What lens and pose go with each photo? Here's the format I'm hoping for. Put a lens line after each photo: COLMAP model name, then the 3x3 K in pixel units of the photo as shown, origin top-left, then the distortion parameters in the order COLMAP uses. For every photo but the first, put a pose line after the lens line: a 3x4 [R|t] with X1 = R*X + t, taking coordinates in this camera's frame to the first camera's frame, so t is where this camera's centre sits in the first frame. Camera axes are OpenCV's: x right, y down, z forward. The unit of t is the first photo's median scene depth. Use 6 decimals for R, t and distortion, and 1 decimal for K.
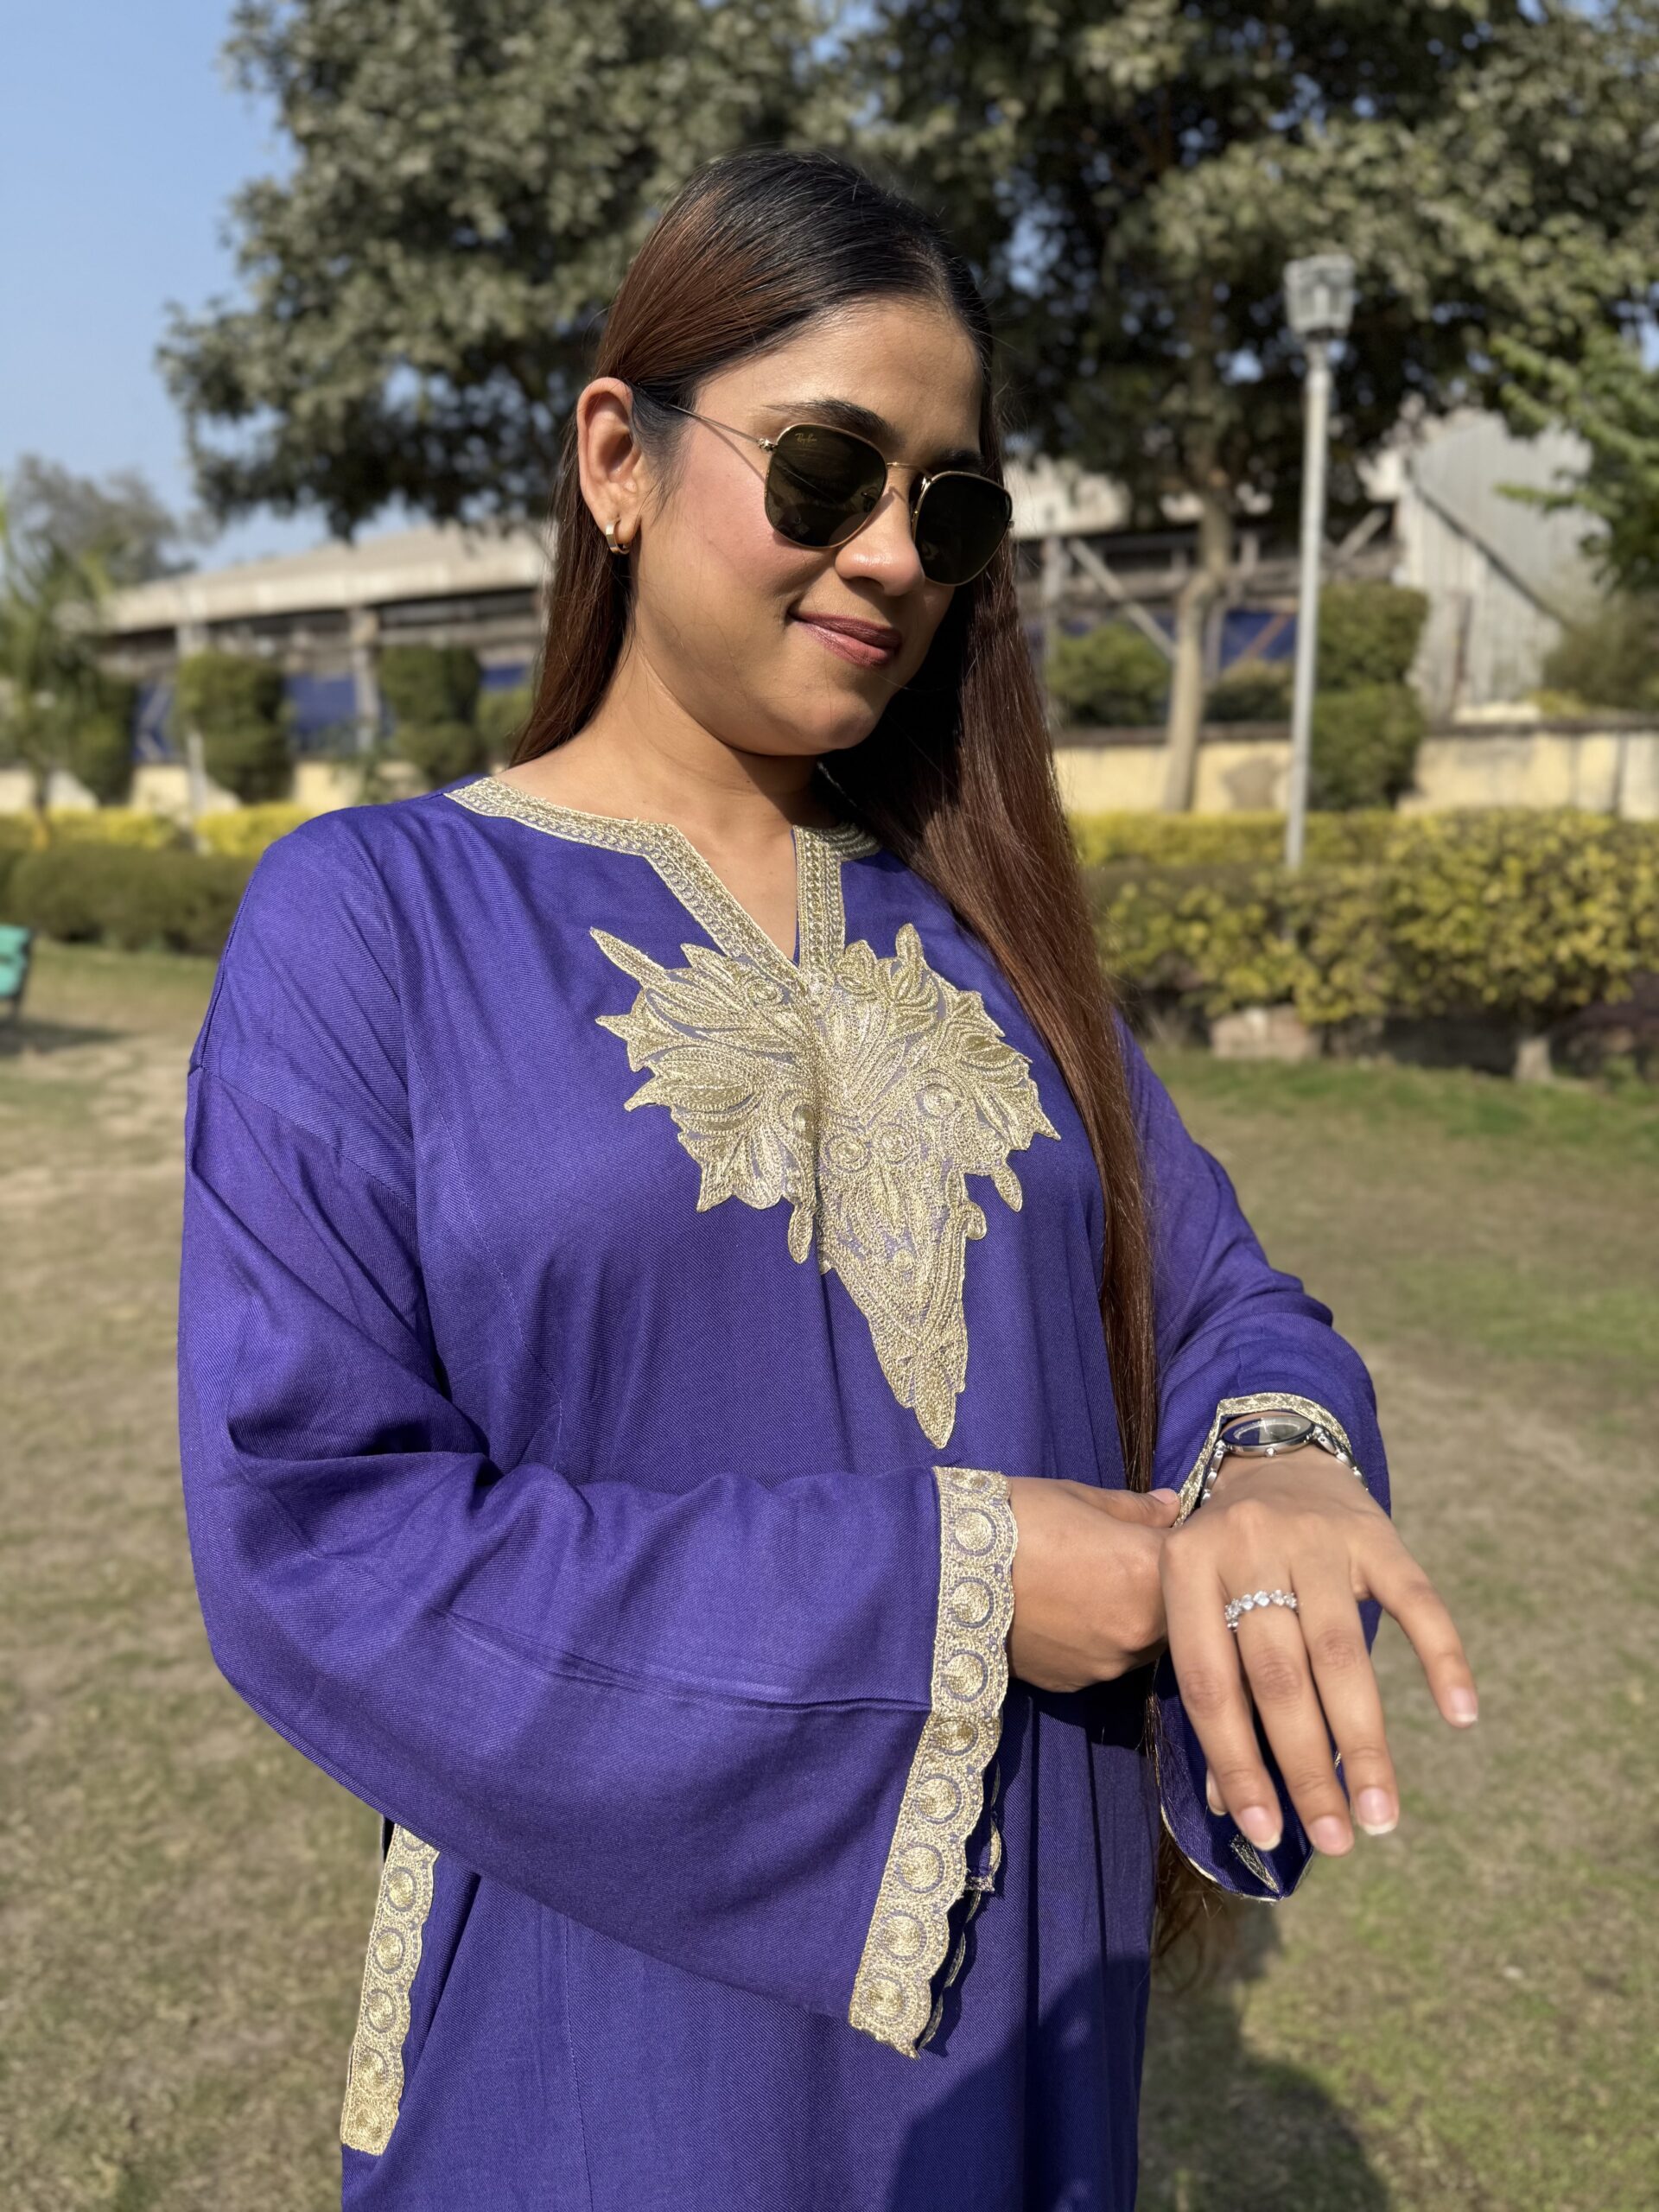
lens RADIAL K [[1578.5, 0, 829.5], [0, 1578.5, 1106.0], [0, 0, 1]] dist [-0.003062, -0.004195]
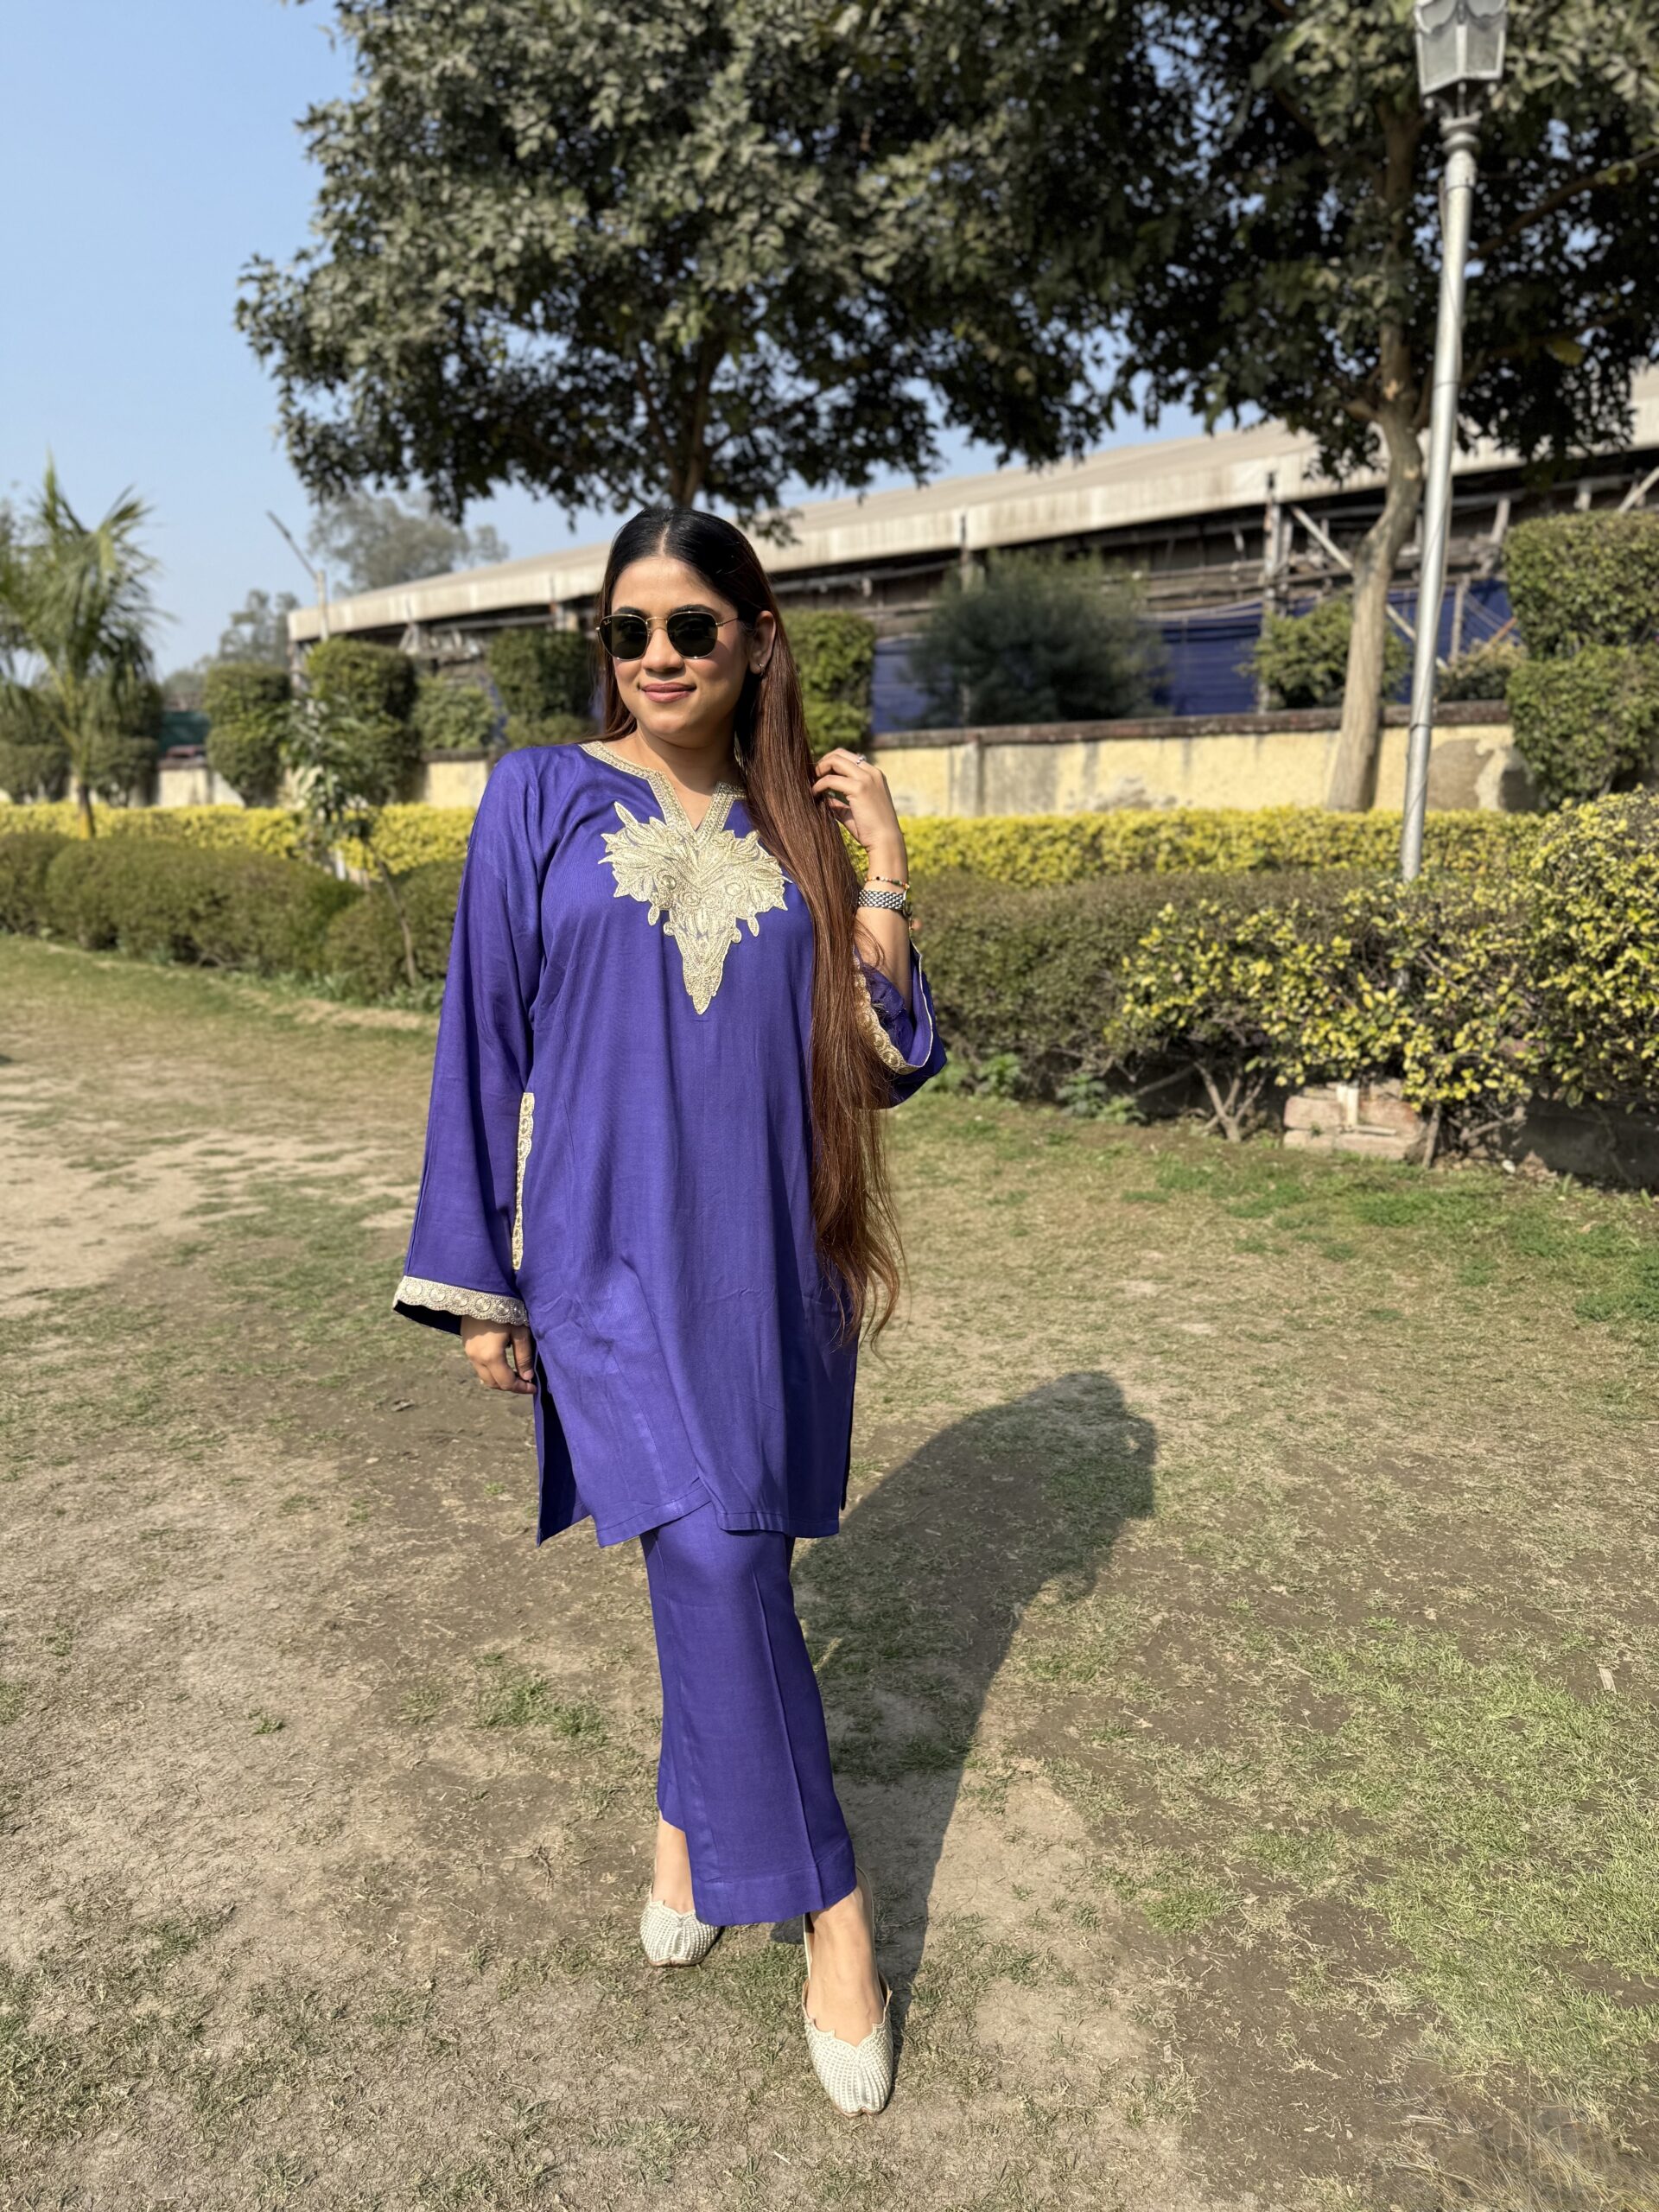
lens RADIAL K [[1561.3, 0, 824.0], [0, 1561.3, 1105.1], [0, 0, 1]] dist [0.034601, -0.059549]
pose [[0.985160, 0.036034, -0.167816, 0.109821], [-0.036711, 0.999325, -0.000935, -0.028682], [0.167669, 0.007082, 0.985818, 0.187749]]
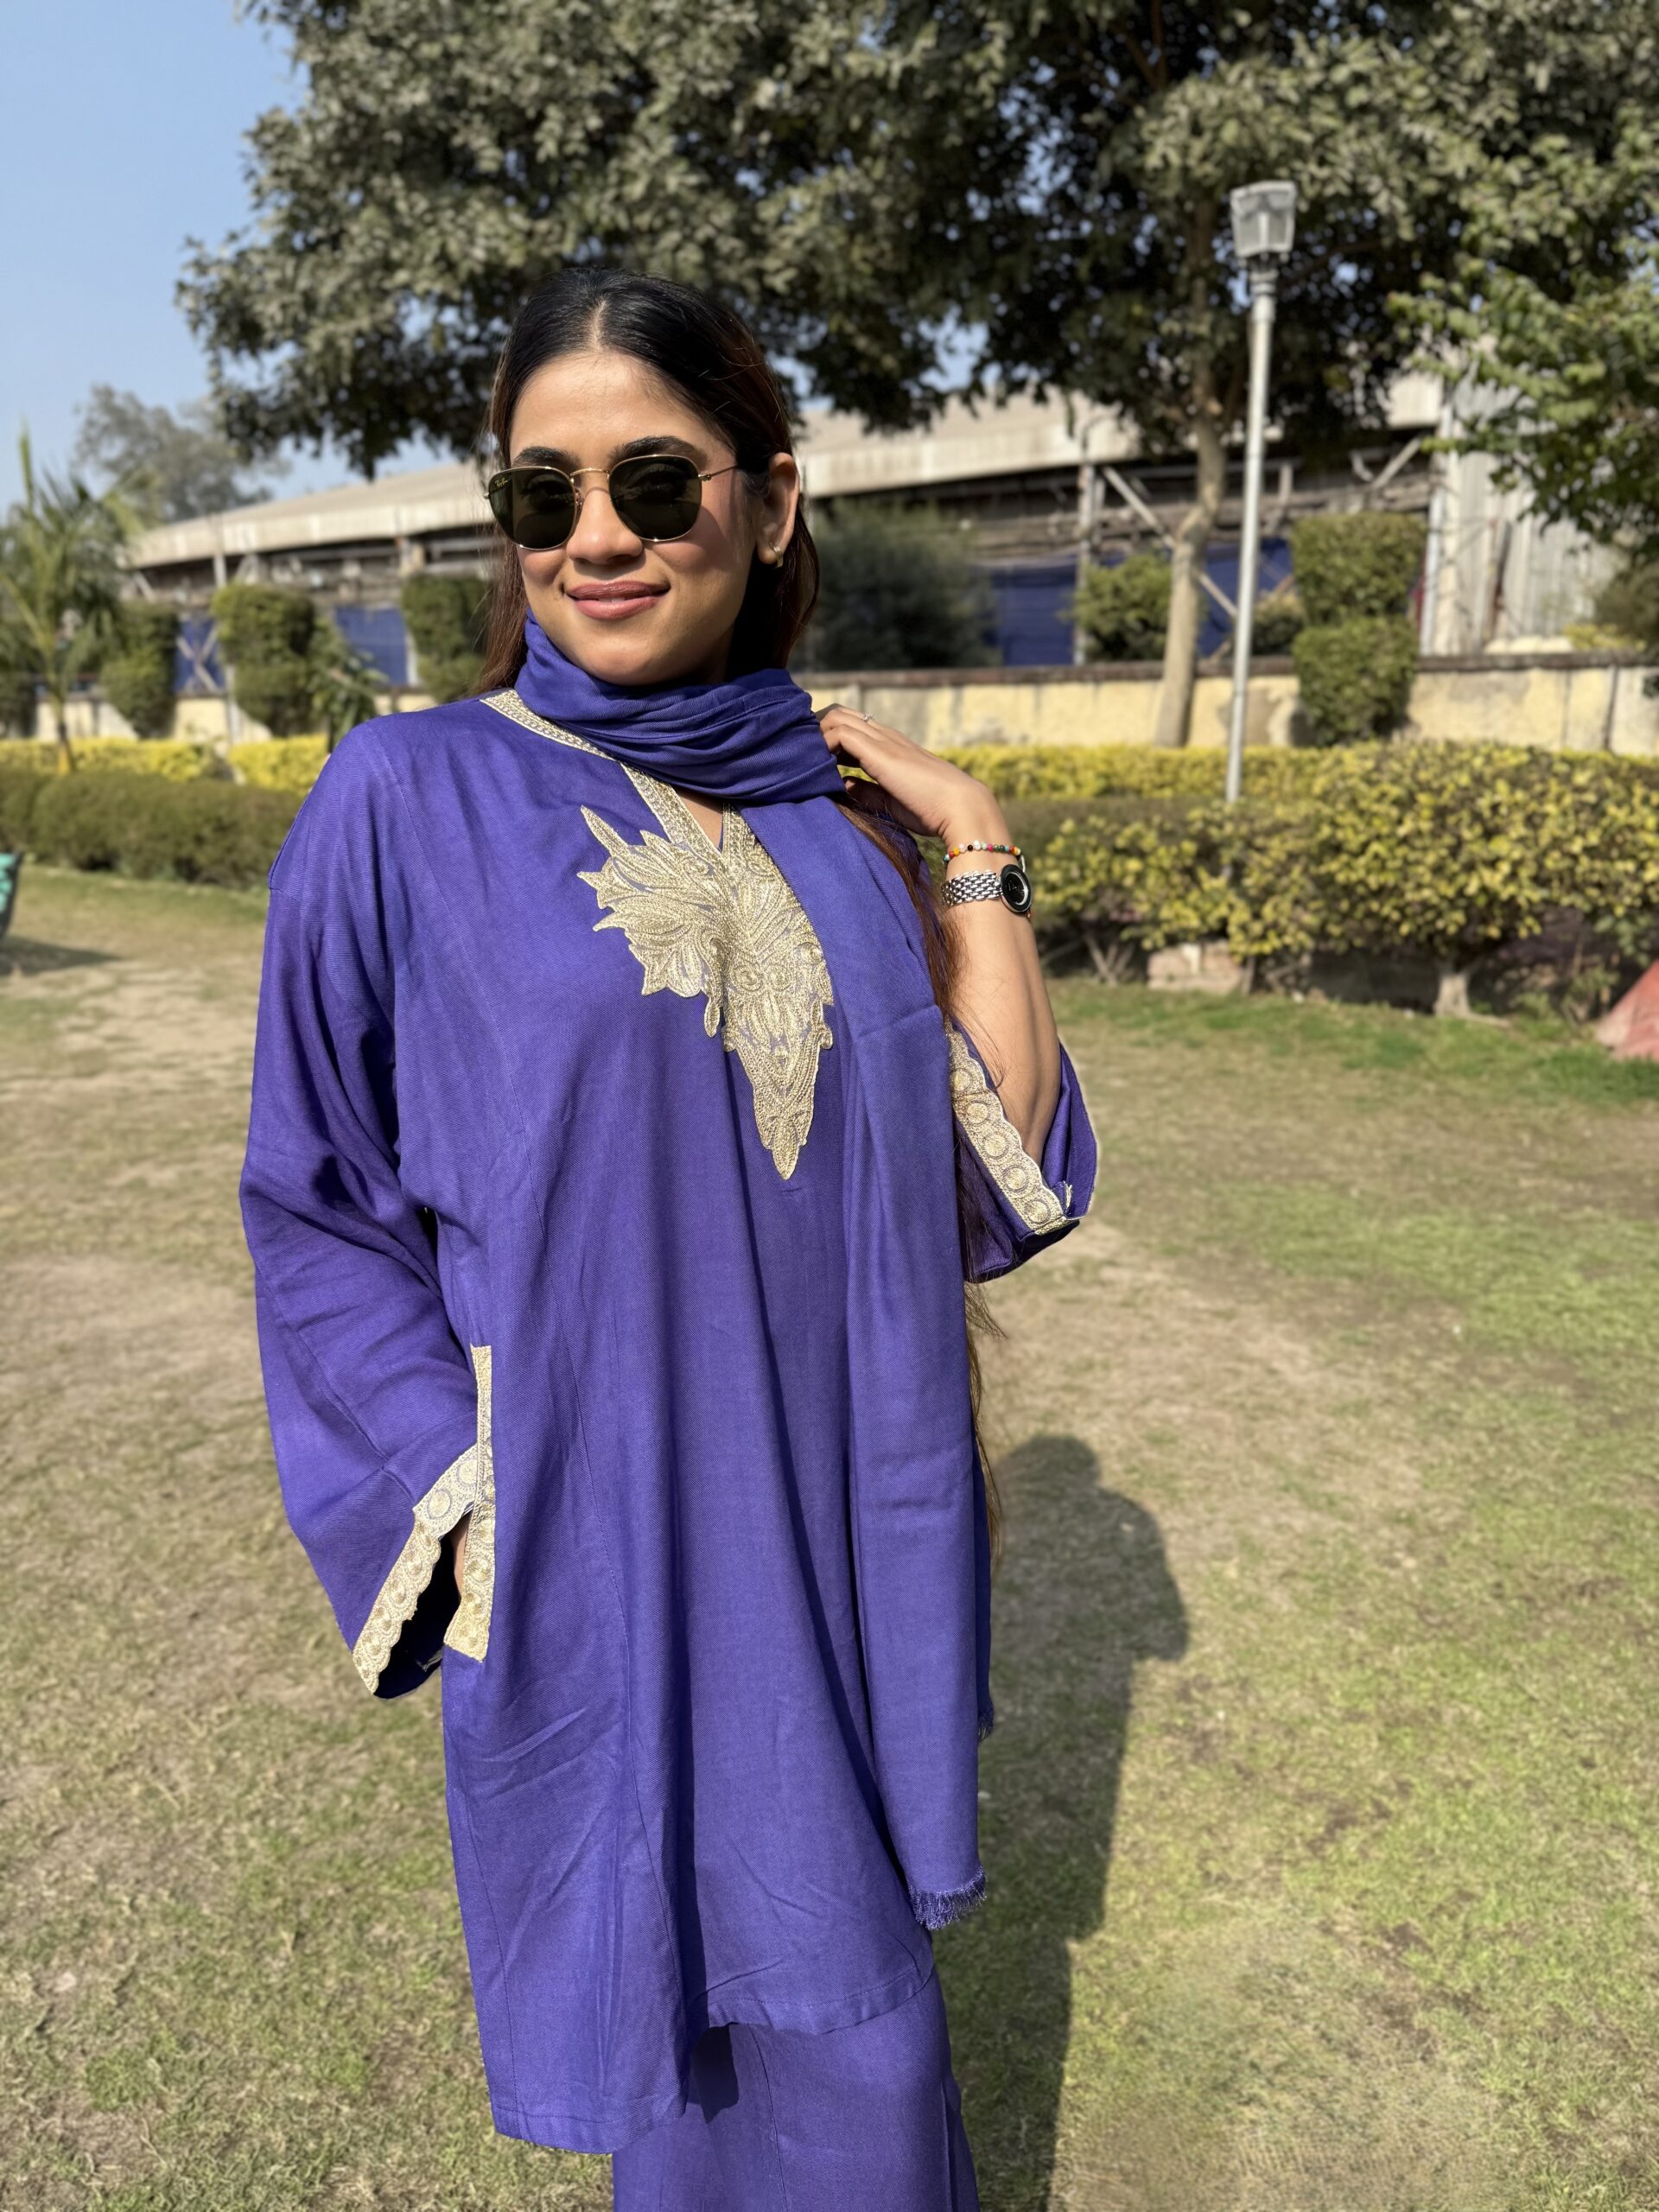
lens RADIAL K [[1561.3, 0, 824.0], [0, 1561.3, 1105.1], [0, 0, 1]] dist [0.034601, -0.059549]
pose [[0.998861, 0.014250, -0.045534, 0.056530], [-0.012363, 0.999064, 0.041455, 0.002906], [0.046082, -0.040845, 0.998102, -0.014177]]
